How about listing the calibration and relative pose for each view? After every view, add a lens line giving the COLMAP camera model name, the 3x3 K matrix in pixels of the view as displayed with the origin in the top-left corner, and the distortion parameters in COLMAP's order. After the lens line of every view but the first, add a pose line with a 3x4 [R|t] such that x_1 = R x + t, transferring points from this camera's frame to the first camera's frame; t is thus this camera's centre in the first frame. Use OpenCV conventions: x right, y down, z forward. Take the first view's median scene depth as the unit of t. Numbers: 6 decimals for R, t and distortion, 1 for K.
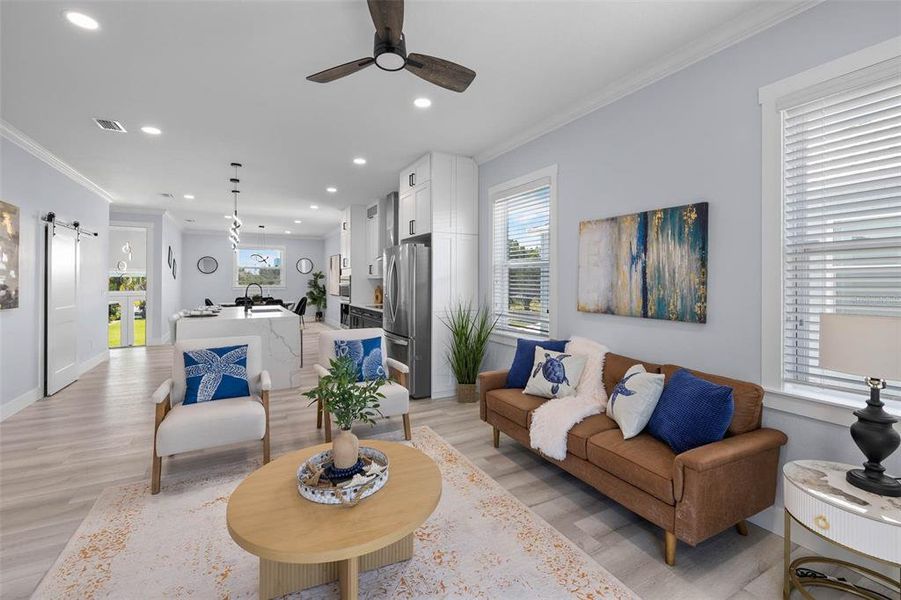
lens RADIAL K [[385.8, 0, 446.6], [0, 385.8, 277.5], [0, 0, 1]] dist [-0.000428, 0.000887]
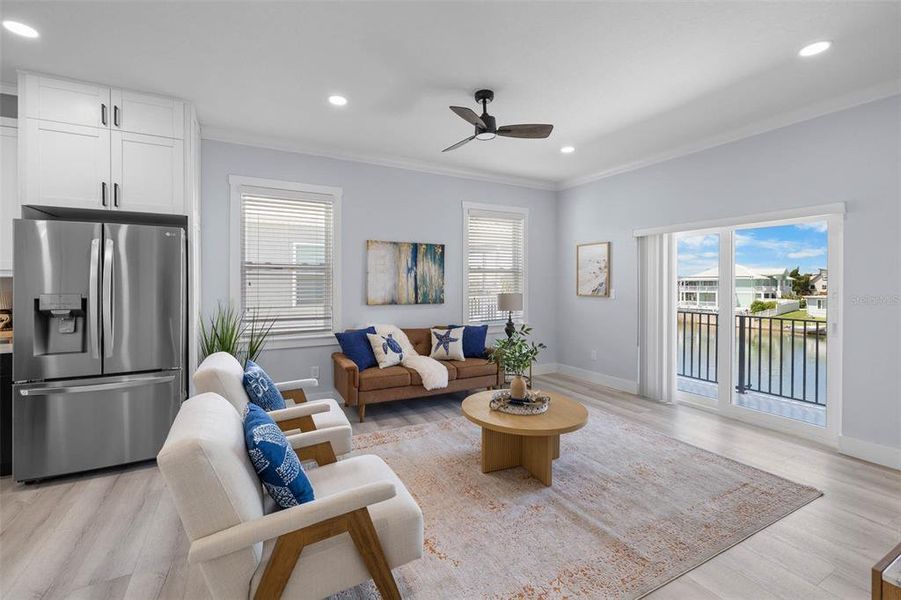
lens RADIAL K [[385.8, 0, 455.2], [0, 385.8, 284.7], [0, 0, 1]] dist [-0.000428, 0.000887]
pose [[-0.003147, -0.006970, 0.999971, -1.207225], [-0.006189, 0.999957, 0.006951, 0.004005], [-0.999976, -0.006167, -0.003190, 0.815428]]
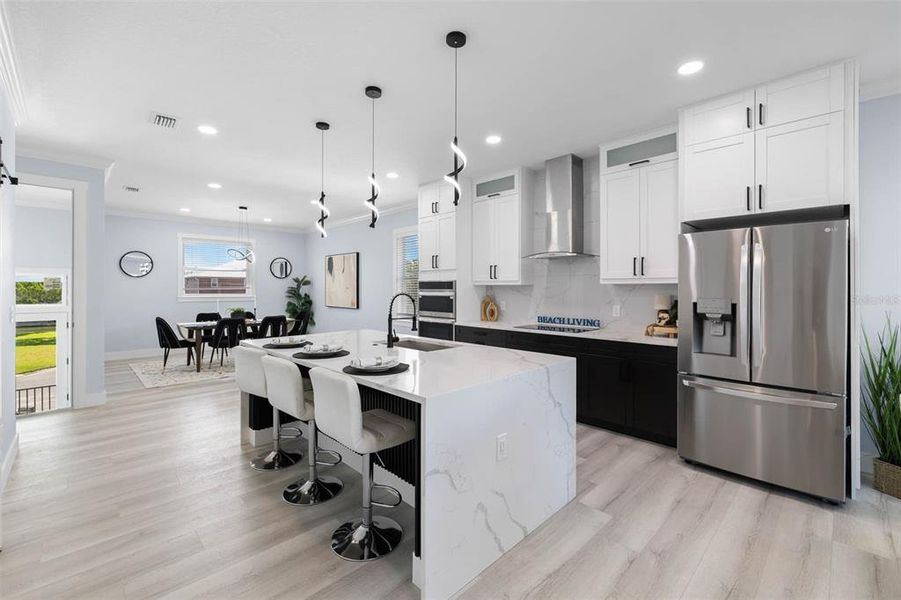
lens RADIAL K [[385.8, 0, 442.3], [0, 385.8, 290.9], [0, 0, 1]] dist [-0.000428, 0.000887]
pose [[0.964636, -0.000503, 0.263584, -1.216717], [-0.003679, 0.999875, 0.015373, 0.005494], [-0.263558, -0.015799, 0.964514, 0.986107]]
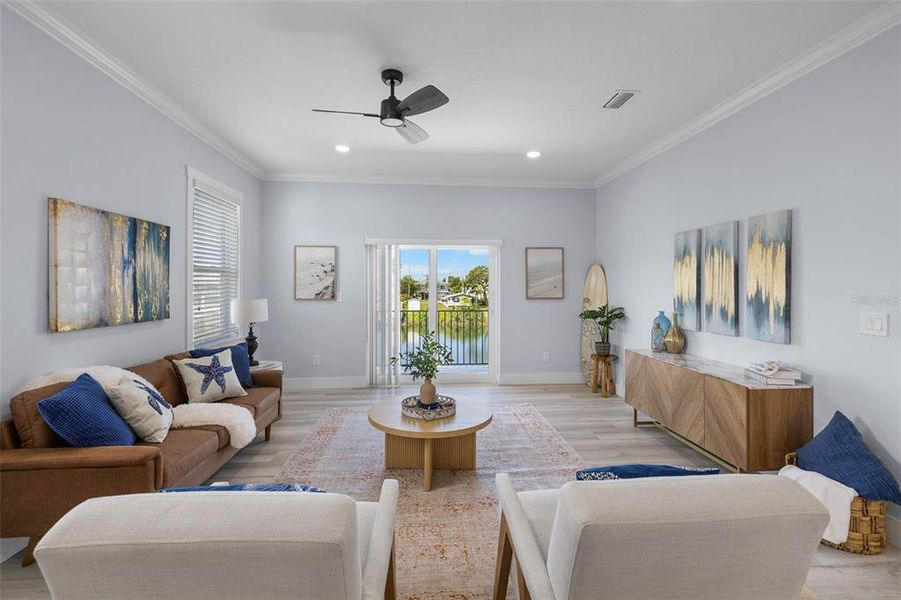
lens RADIAL K [[385.8, 0, 447.4], [0, 385.8, 282.6], [0, 0, 1]] dist [-0.000428, 0.000887]
pose [[-0.914808, 0.002765, 0.403879, -0.632206], [-0.003059, 0.999900, -0.013775, 0.010094], [-0.403877, -0.013837, -0.914709, 1.568353]]
